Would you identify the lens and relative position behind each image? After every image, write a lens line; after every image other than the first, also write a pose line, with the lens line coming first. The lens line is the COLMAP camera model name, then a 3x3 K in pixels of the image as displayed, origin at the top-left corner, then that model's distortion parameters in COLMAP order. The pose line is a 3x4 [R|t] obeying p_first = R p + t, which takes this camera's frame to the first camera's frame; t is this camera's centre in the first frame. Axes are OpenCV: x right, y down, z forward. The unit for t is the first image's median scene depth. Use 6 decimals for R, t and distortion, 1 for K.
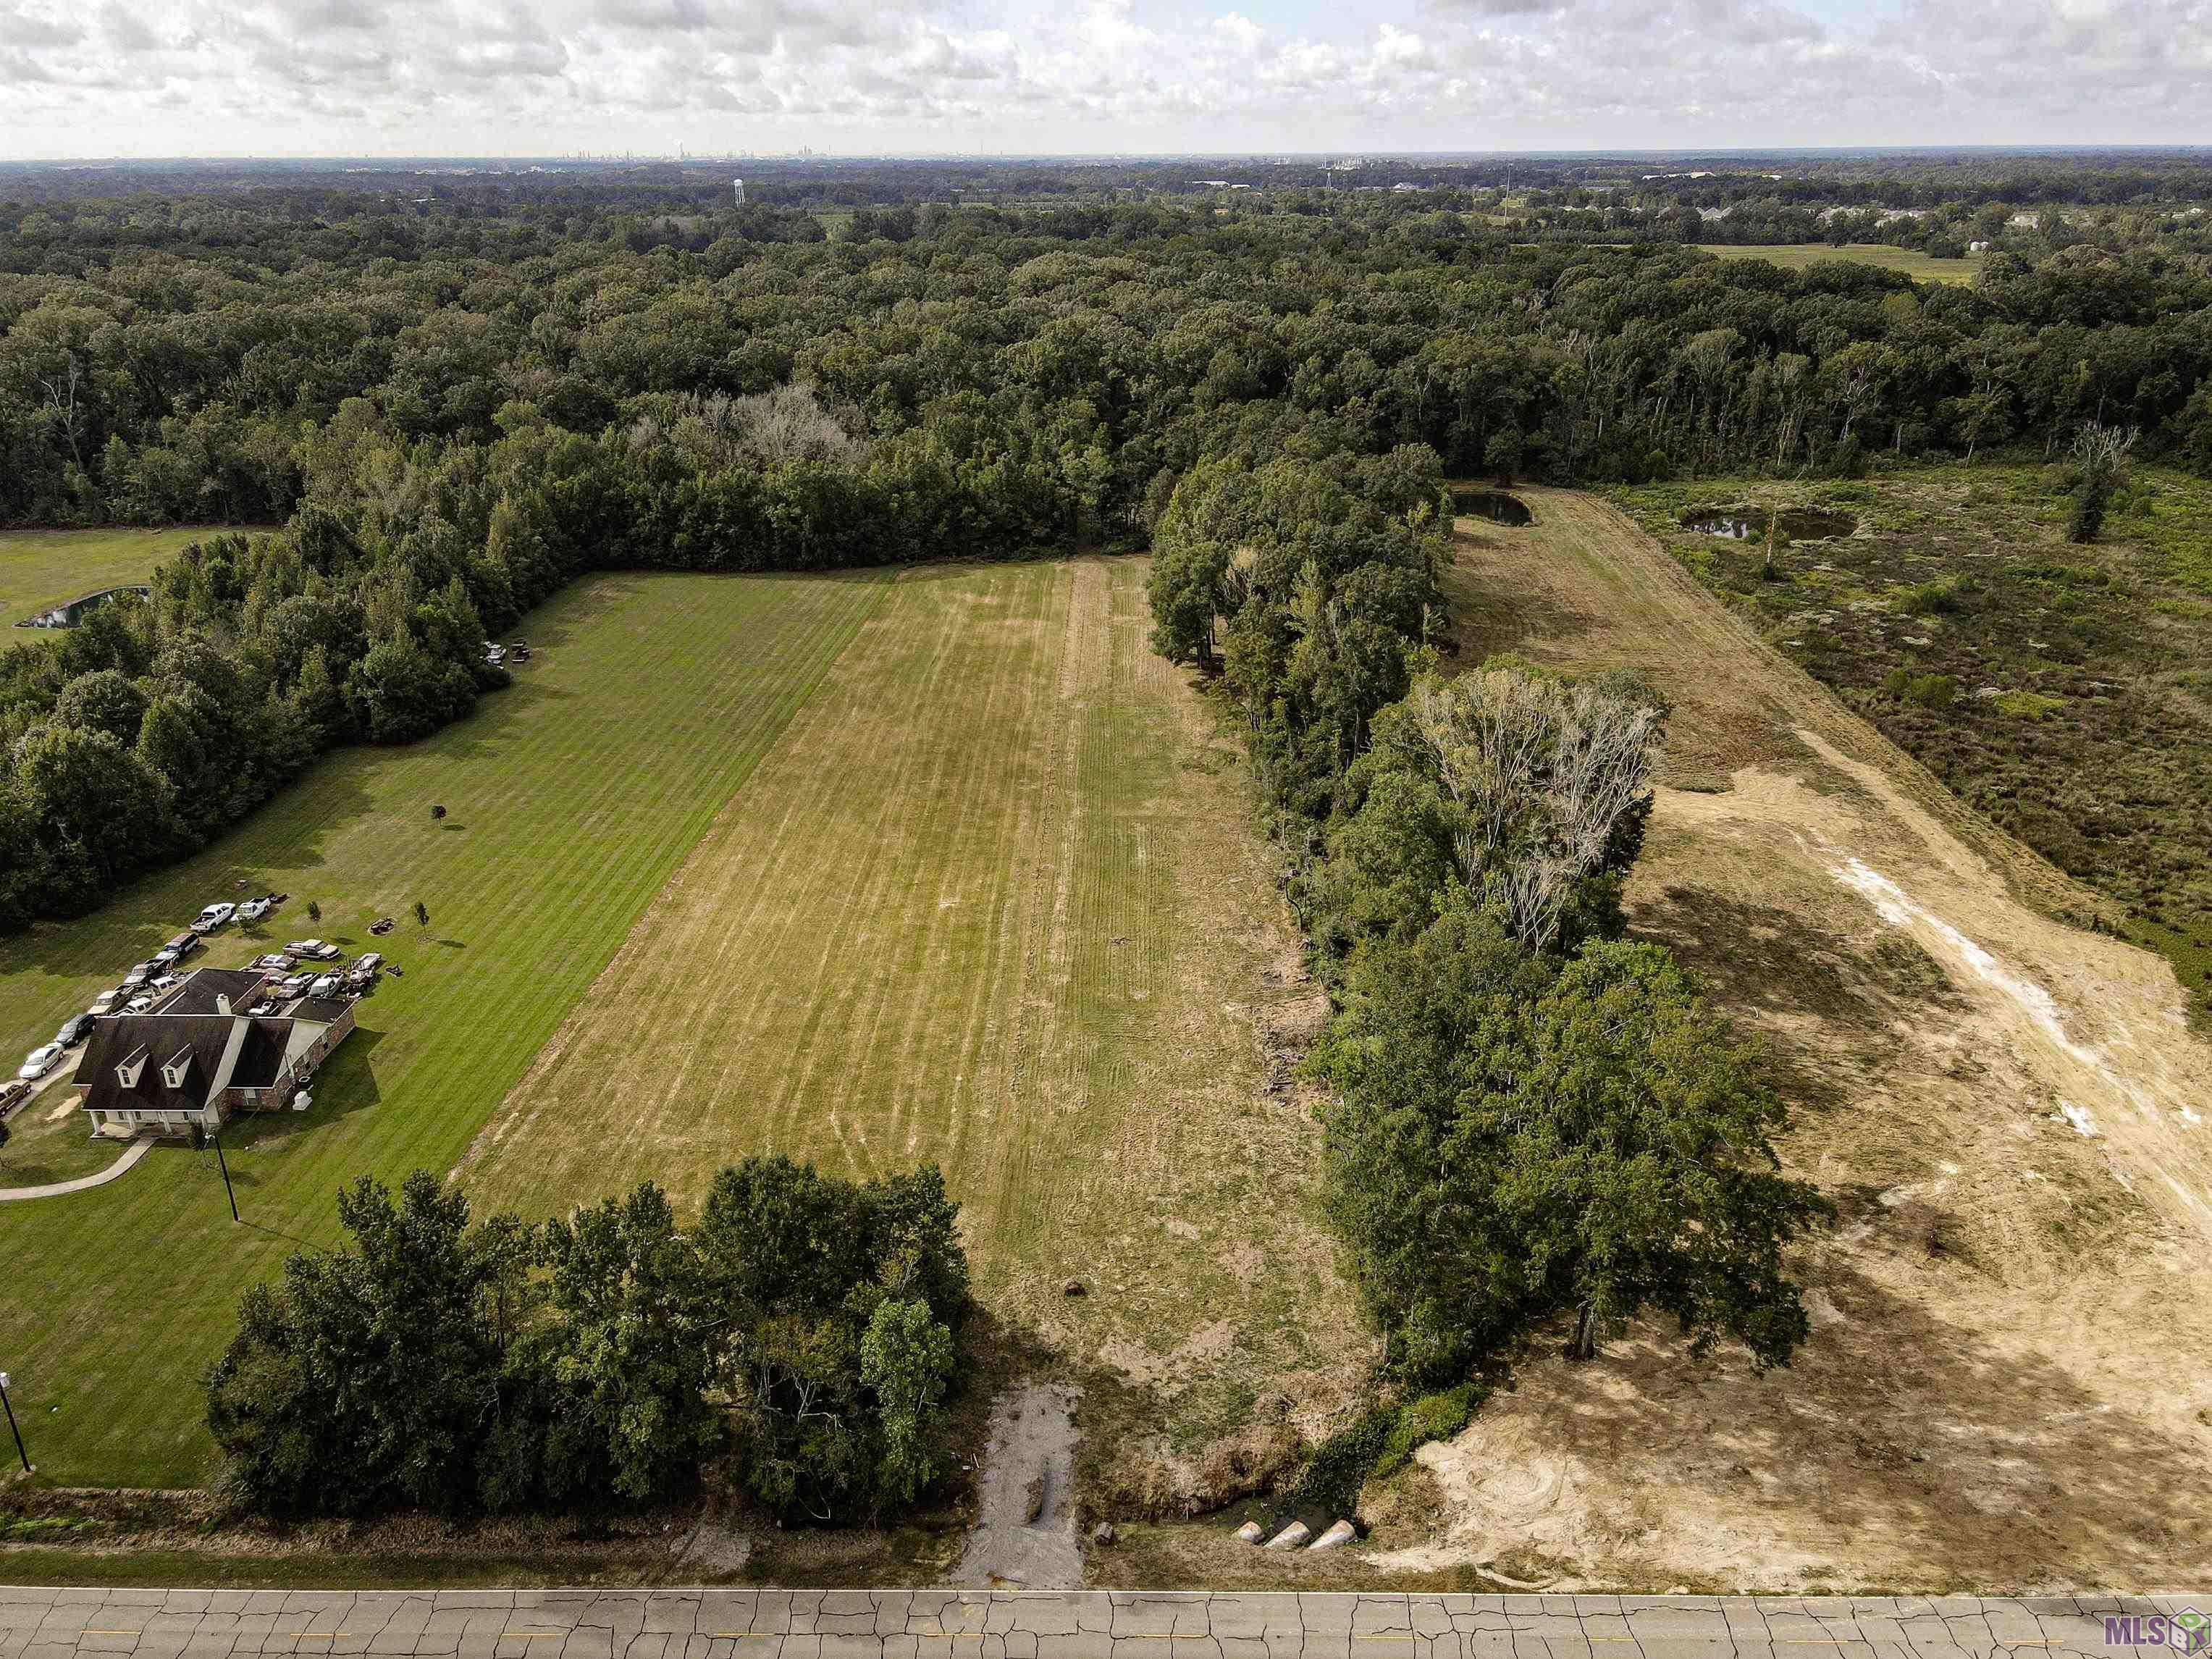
lens RADIAL K [[1638.7, 0, 1103.4], [0, 1638.7, 795.6], [0, 0, 1]] dist [0.010655, 0.012554]
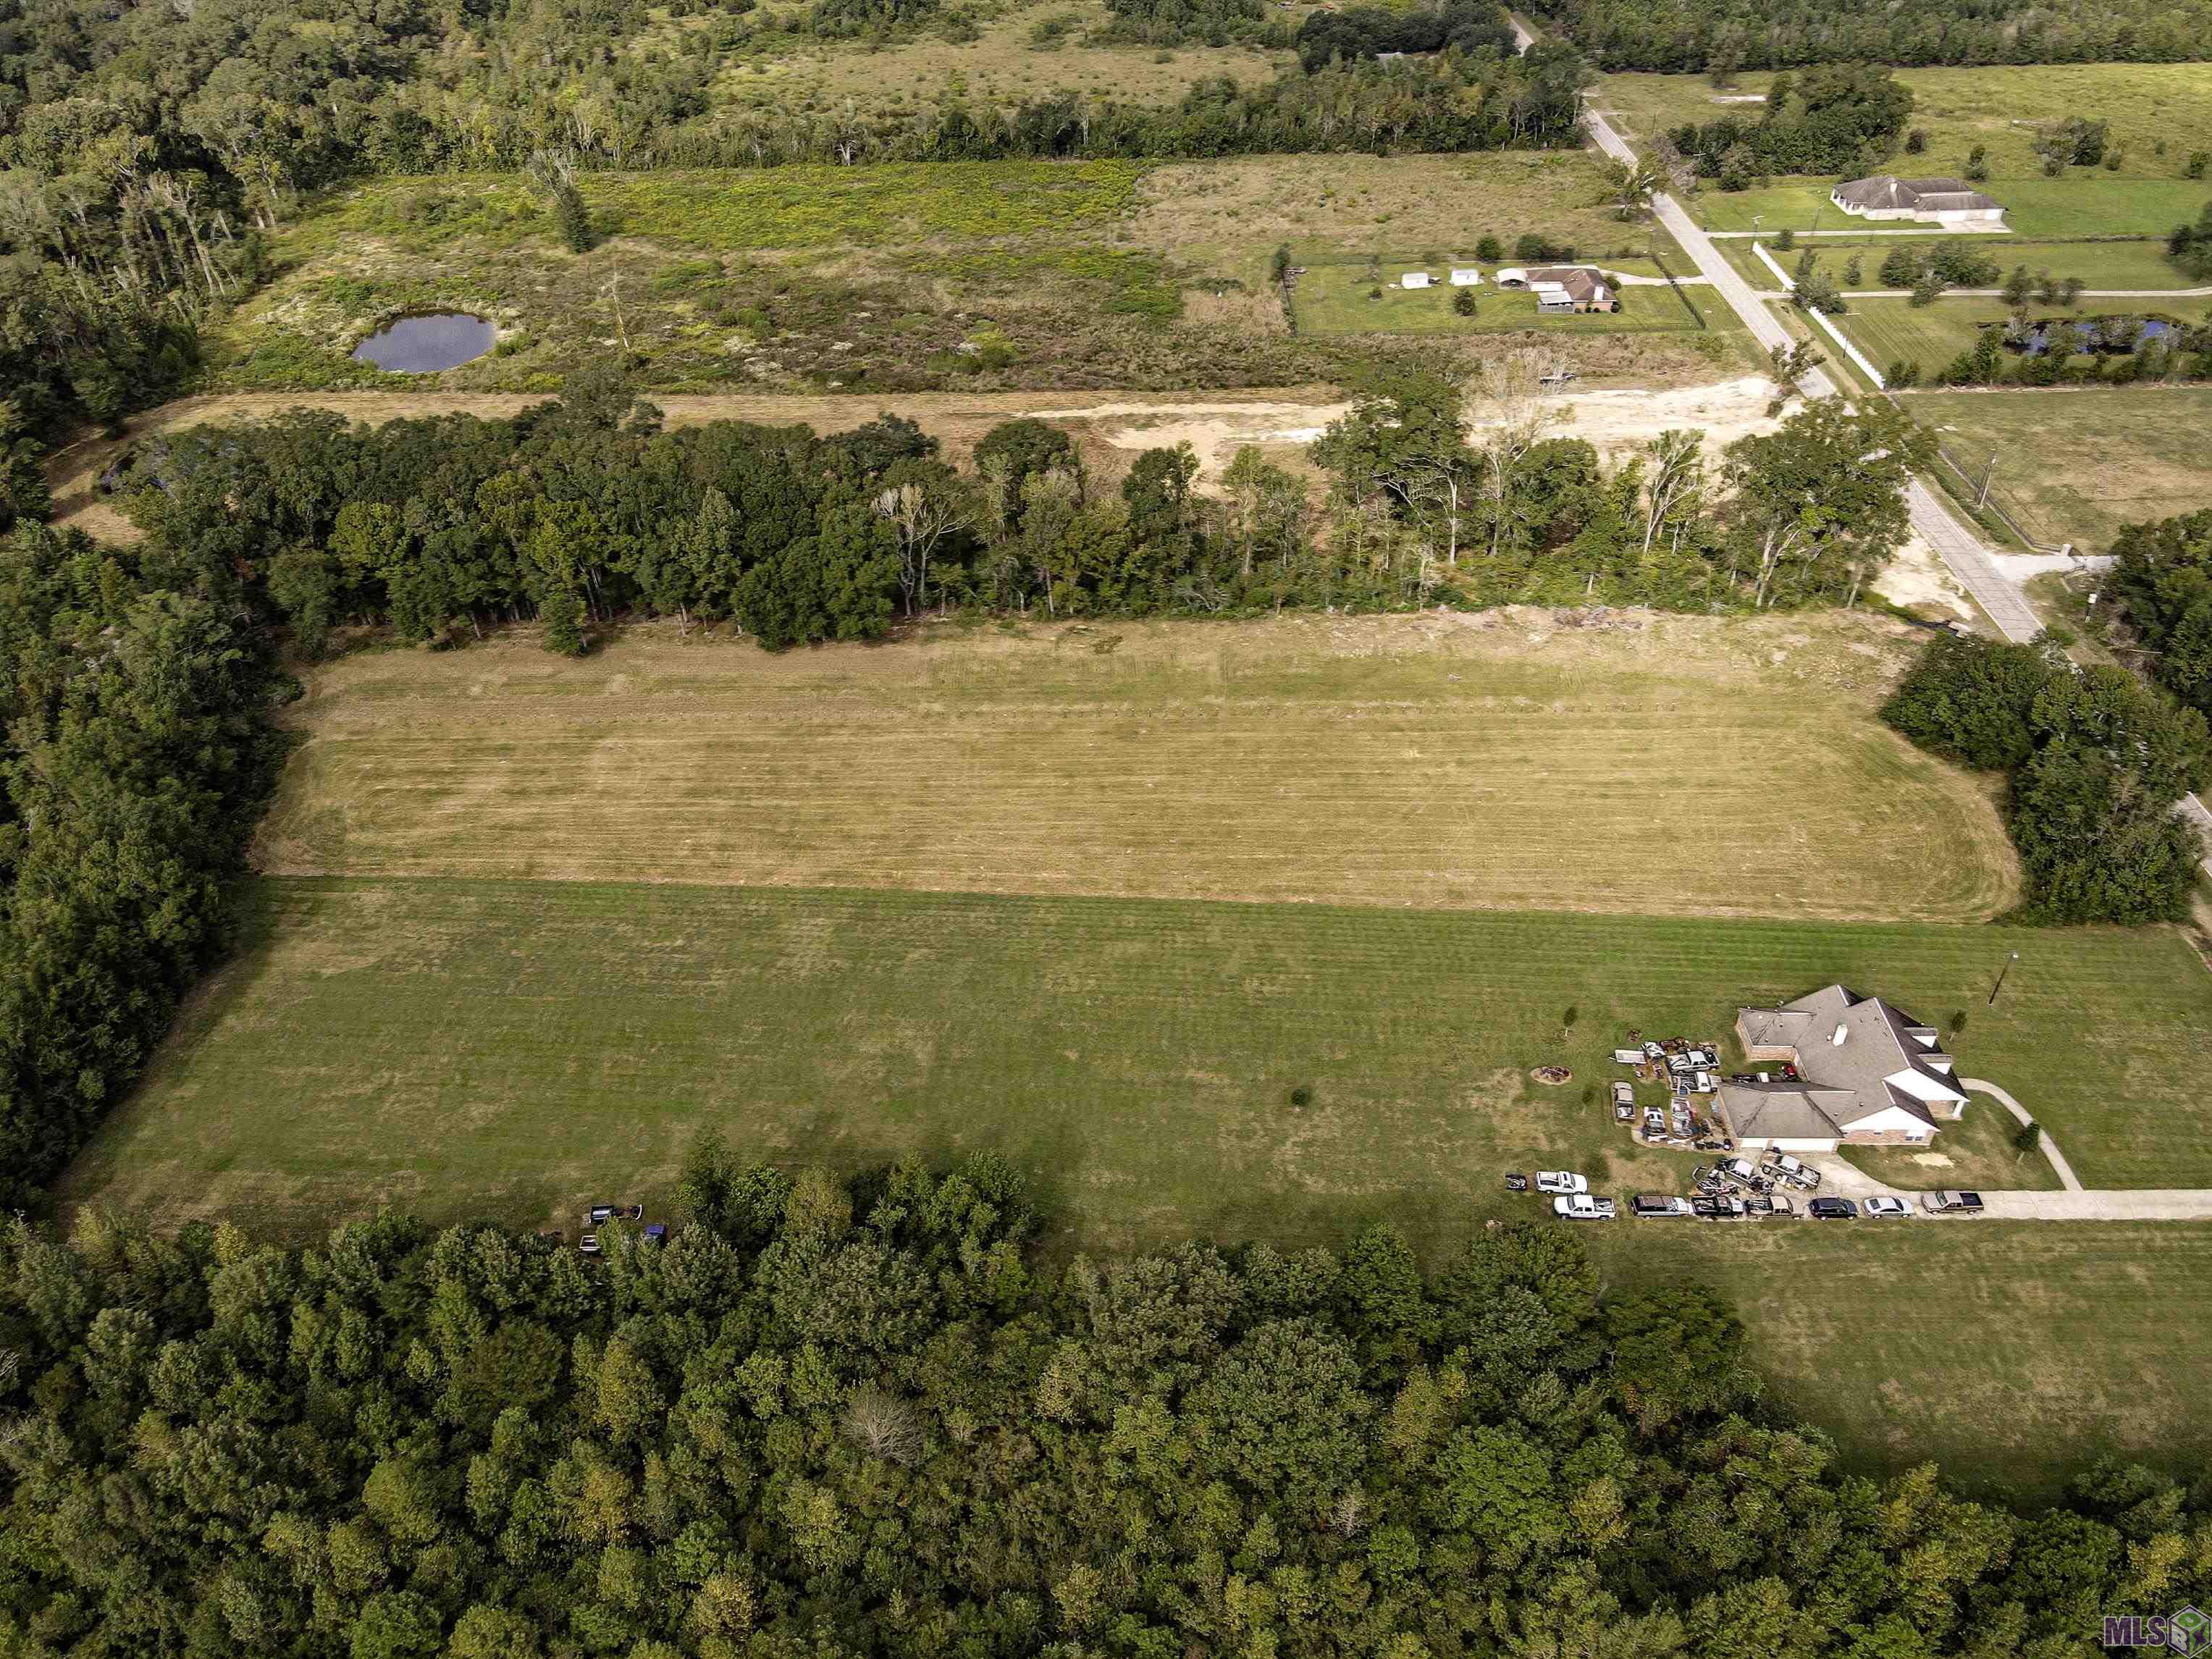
lens RADIAL K [[1609.3, 0, 1106.0], [0, 1609.3, 829.5], [0, 0, 1]] dist [0.006927, 0.012521]
pose [[-0.008447, -0.610155, 0.792237, -1.121538], [0.388325, 0.728084, 0.564887, -0.688131], [-0.921484, 0.312417, 0.230788, 0.975812]]
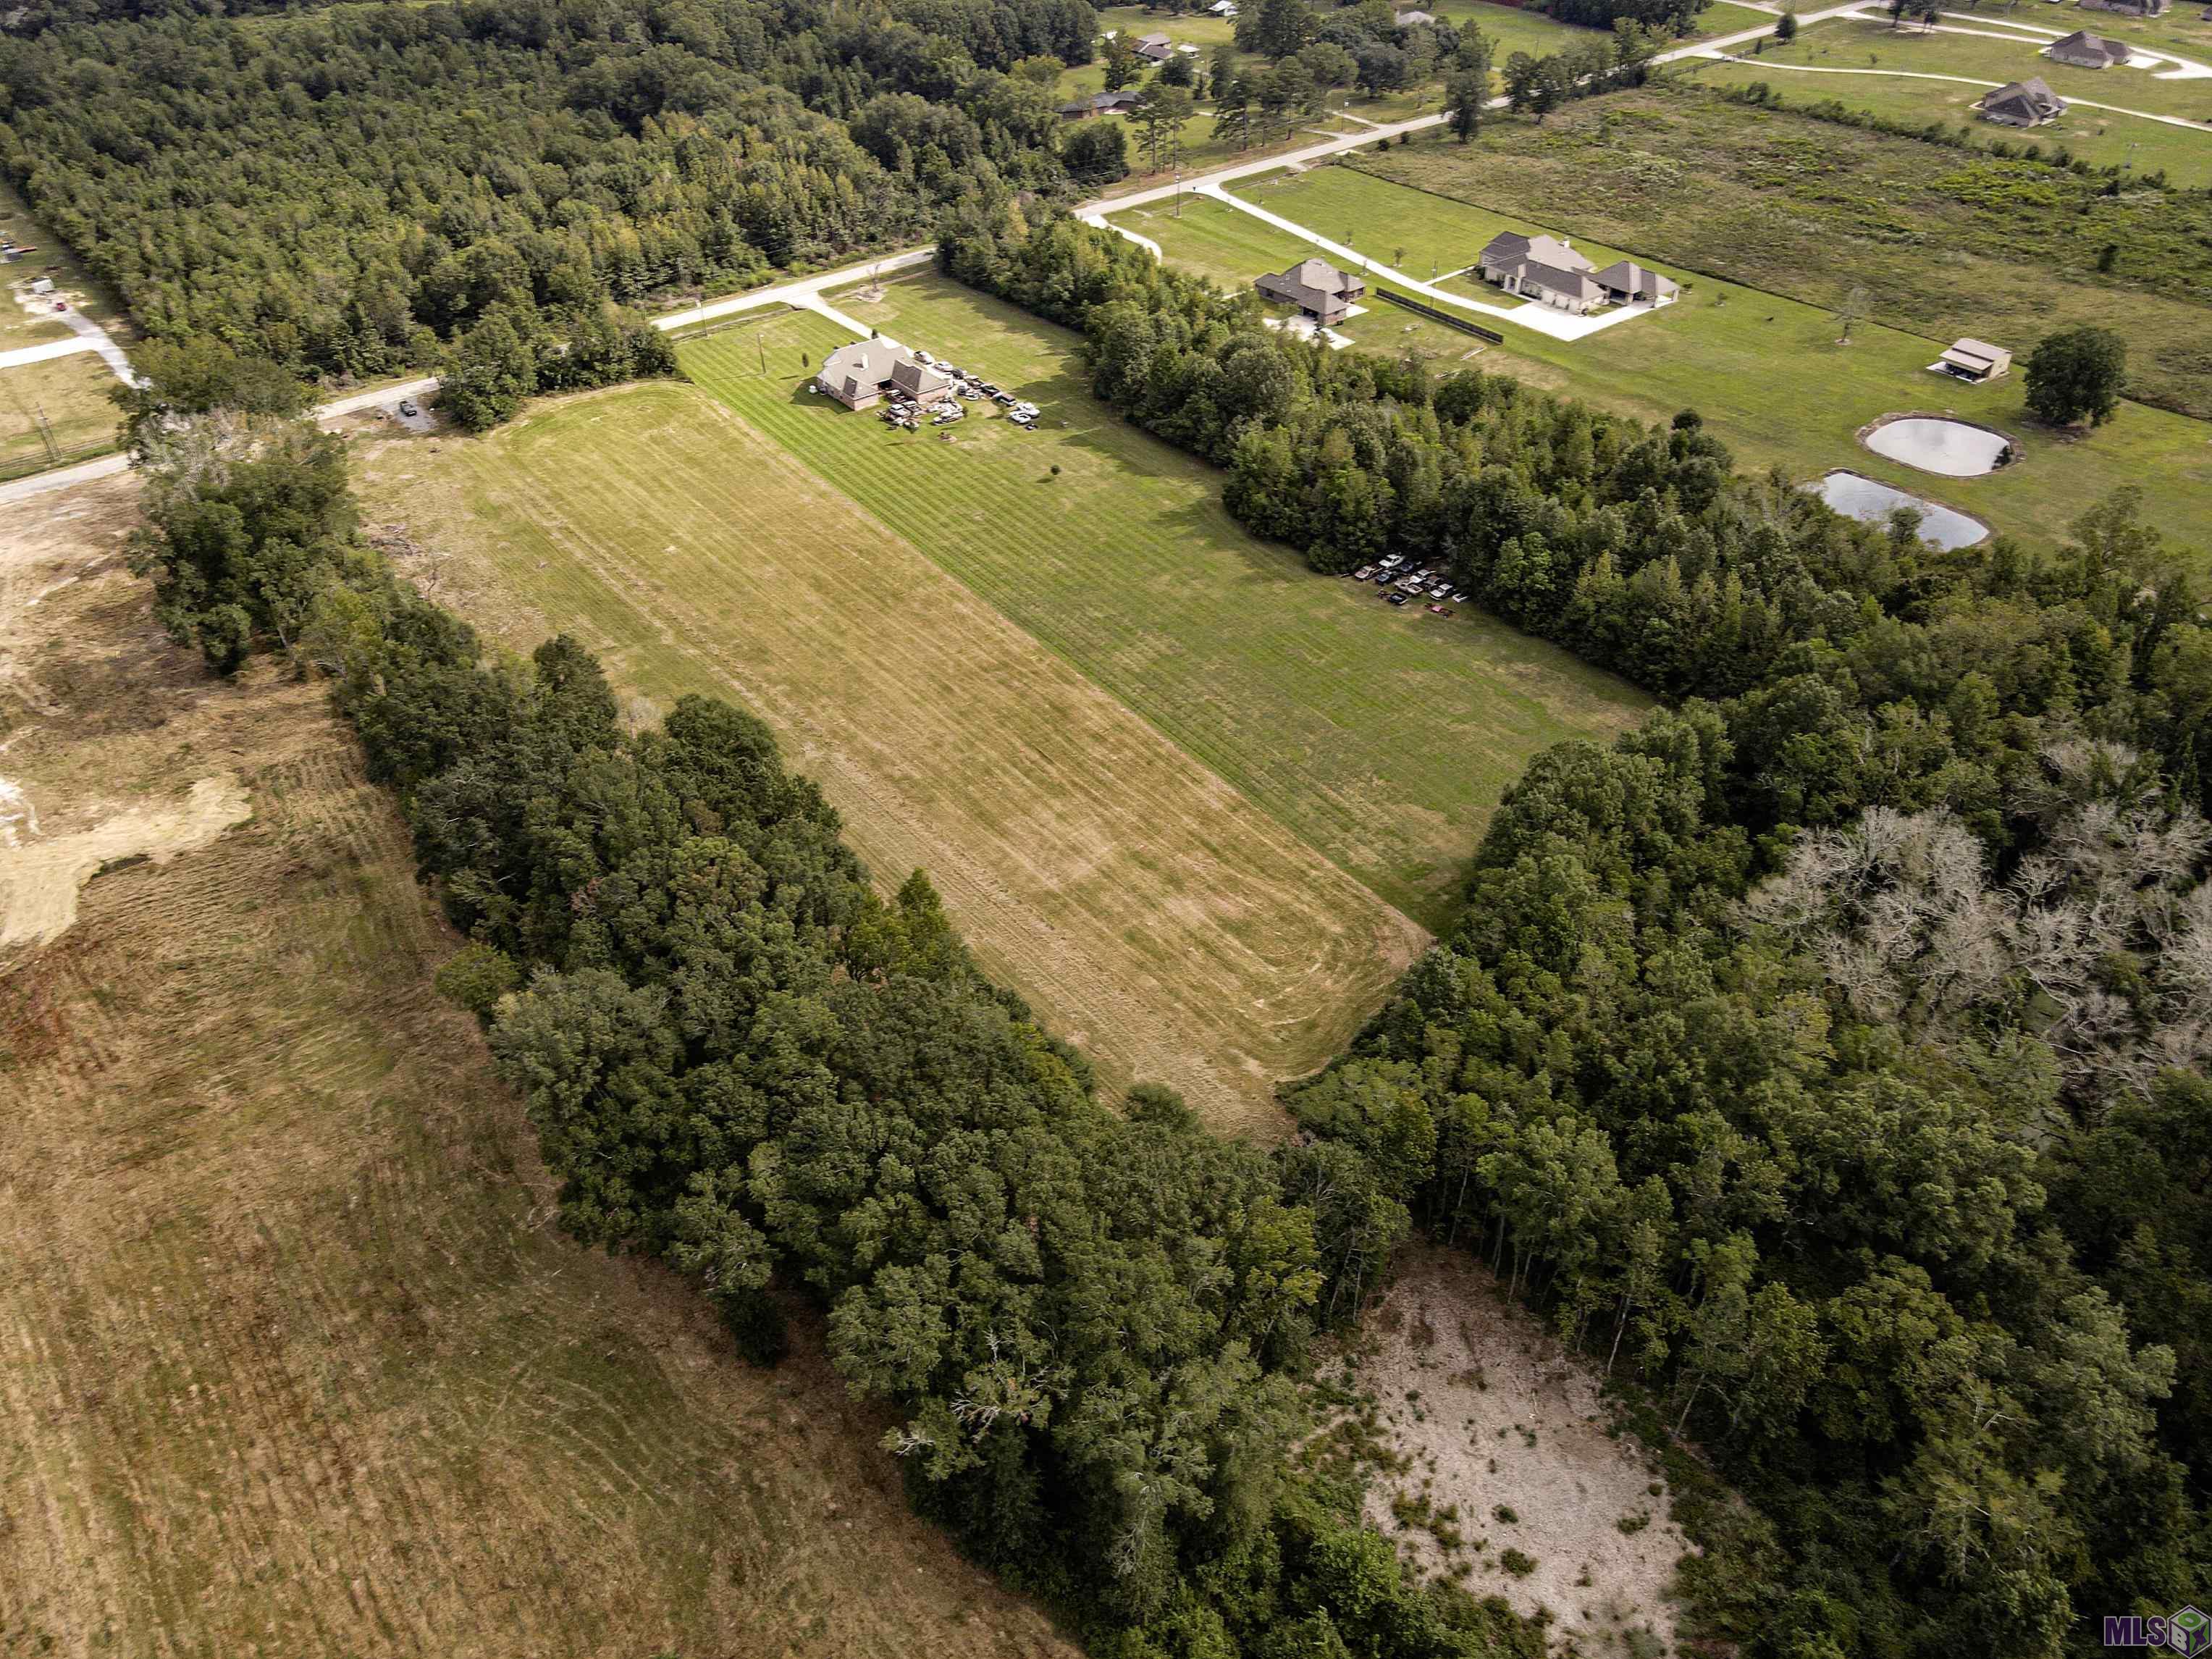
lens RADIAL K [[1638.7, 0, 1103.4], [0, 1638.7, 795.6], [0, 0, 1]] dist [0.010655, 0.012554]
pose [[-0.772499, 0.393478, -0.498418, 0.455646], [-0.215078, 0.576376, 0.788373, -1.117006], [0.597484, 0.716216, -0.360621, 2.003303]]
